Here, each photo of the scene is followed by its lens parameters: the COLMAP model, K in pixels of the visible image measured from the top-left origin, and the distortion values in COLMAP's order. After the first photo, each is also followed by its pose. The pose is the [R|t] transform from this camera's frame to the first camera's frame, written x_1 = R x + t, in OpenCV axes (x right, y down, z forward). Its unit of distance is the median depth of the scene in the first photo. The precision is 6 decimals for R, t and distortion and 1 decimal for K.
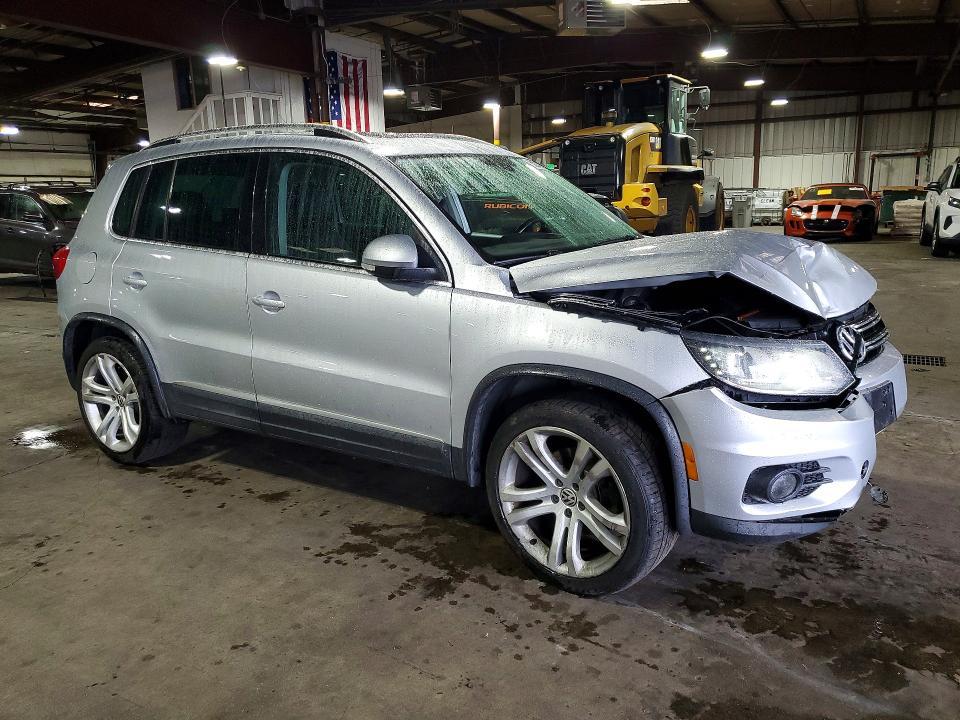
lens RADIAL K [[762.1, 0, 480.0], [0, 762.1, 360.0], [0, 0, 1]] dist [0.009799, 0.003386]
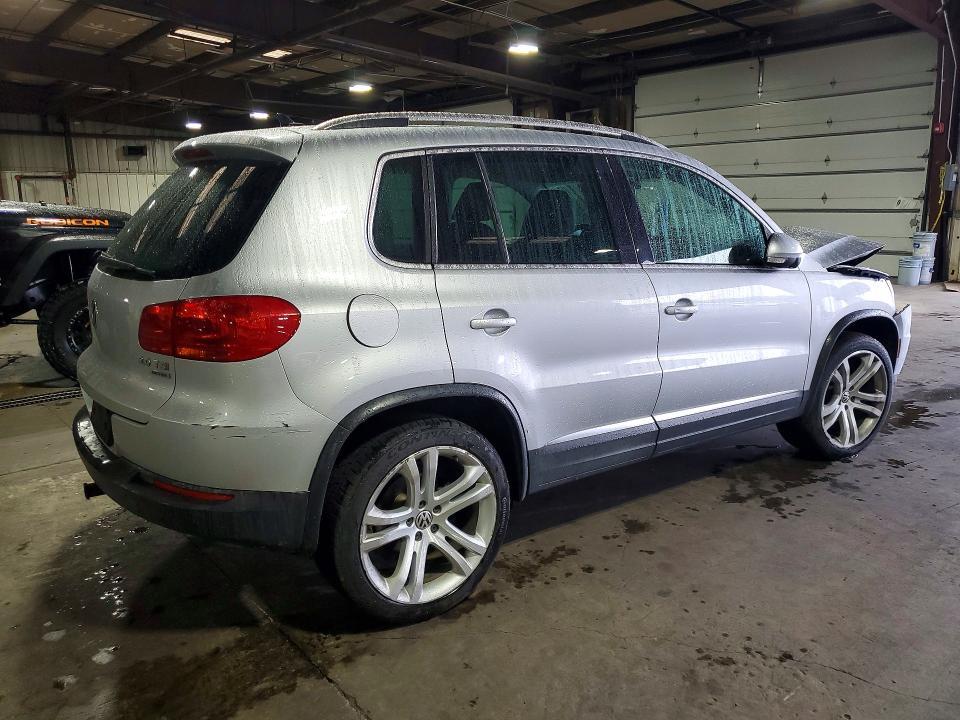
lens RADIAL K [[762.1, 0, 480.0], [0, 762.1, 360.0], [0, 0, 1]] dist [0.009799, 0.003386]
pose [[0.342795, -0.163943, 0.924994, -1.235787], [0.194447, 0.975713, 0.100872, -0.156583], [-0.919066, 0.145284, 0.366348, 0.866843]]
